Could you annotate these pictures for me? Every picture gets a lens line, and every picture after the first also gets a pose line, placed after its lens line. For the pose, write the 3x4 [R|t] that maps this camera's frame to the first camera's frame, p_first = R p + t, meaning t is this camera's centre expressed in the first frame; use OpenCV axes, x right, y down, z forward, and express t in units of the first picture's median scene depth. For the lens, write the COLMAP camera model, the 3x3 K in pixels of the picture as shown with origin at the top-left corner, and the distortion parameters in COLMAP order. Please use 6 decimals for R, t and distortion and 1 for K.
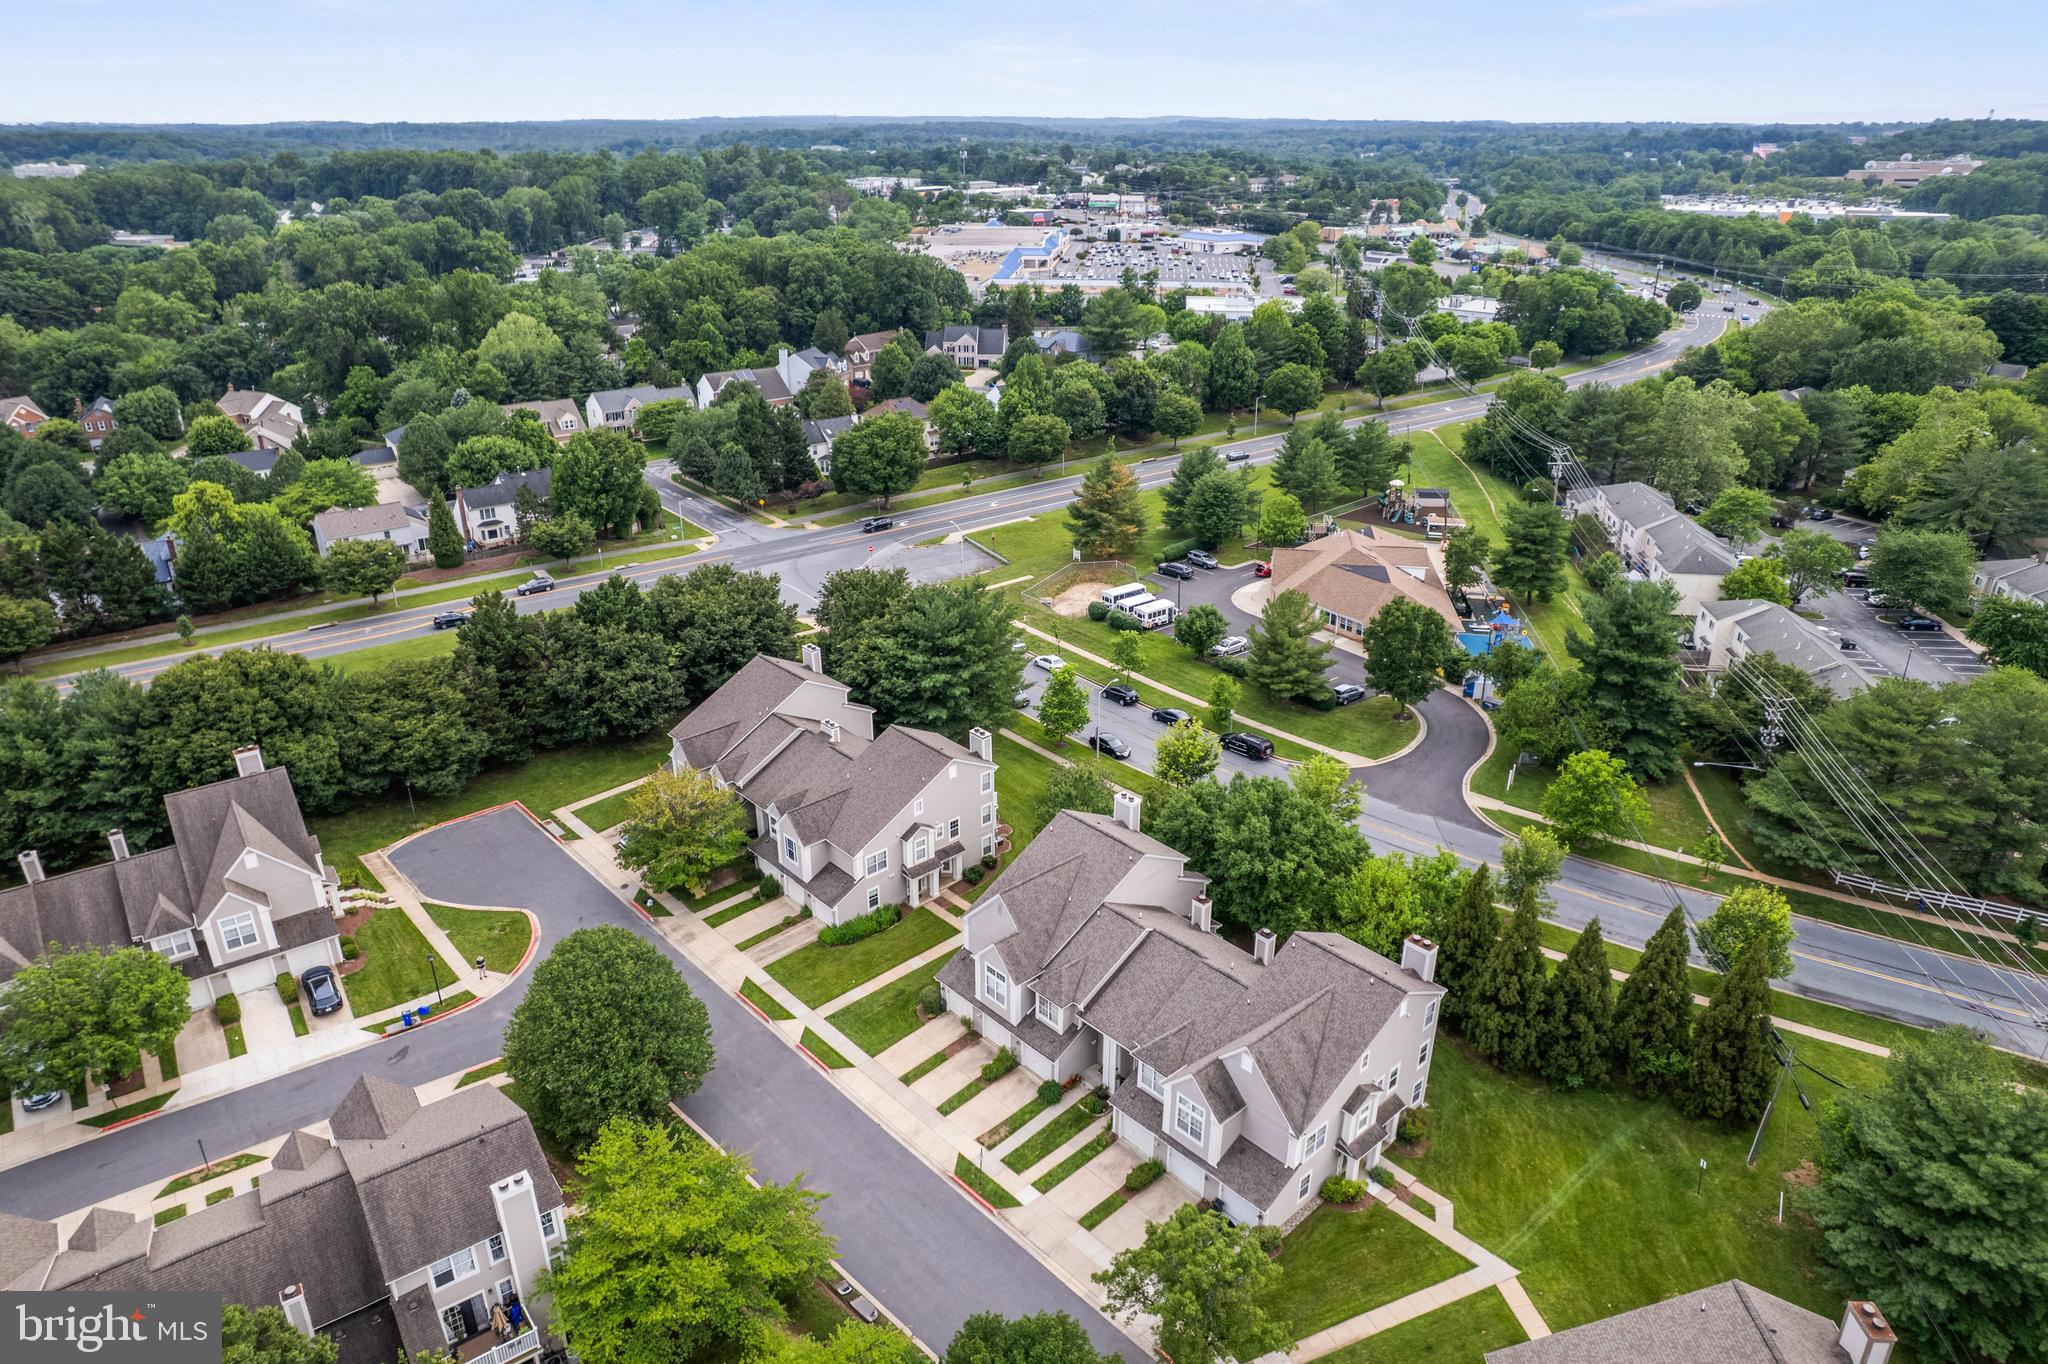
lens RADIAL K [[1259.1, 0, 1036.5], [0, 1259.1, 685.9], [0, 0, 1]] dist [-0.067539, 0.046498]
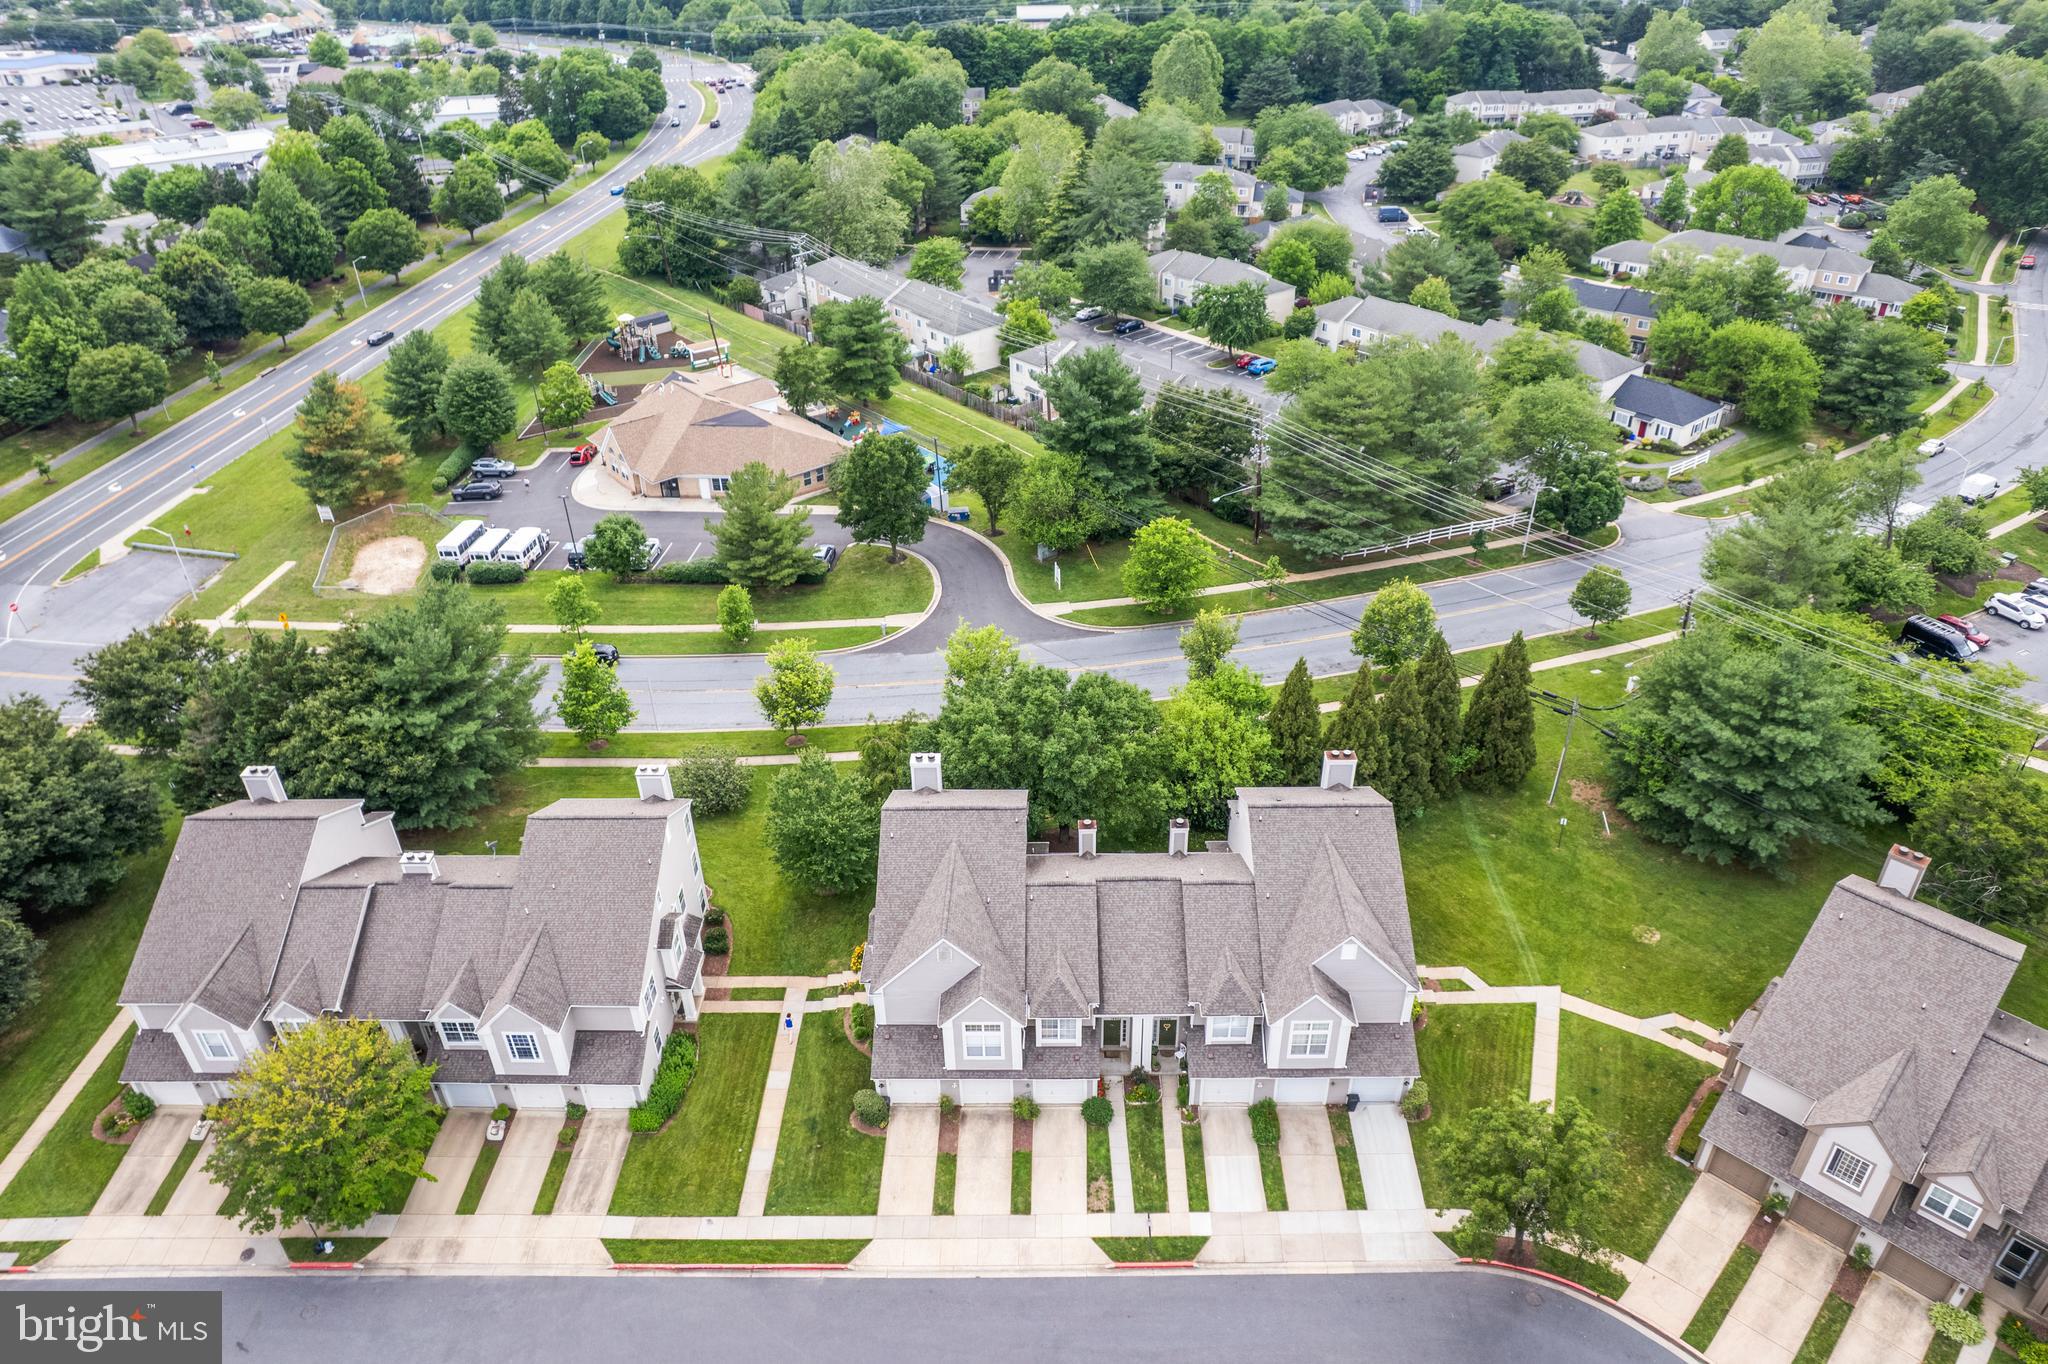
lens RADIAL K [[1259.1, 0, 1036.5], [0, 1259.1, 685.9], [0, 0, 1]] dist [-0.067539, 0.046498]
pose [[0.695701, -0.410373, 0.589570, -0.181427], [0.316598, 0.911904, 0.261145, -0.079798], [-0.644799, 0.004978, 0.764336, 0.168024]]
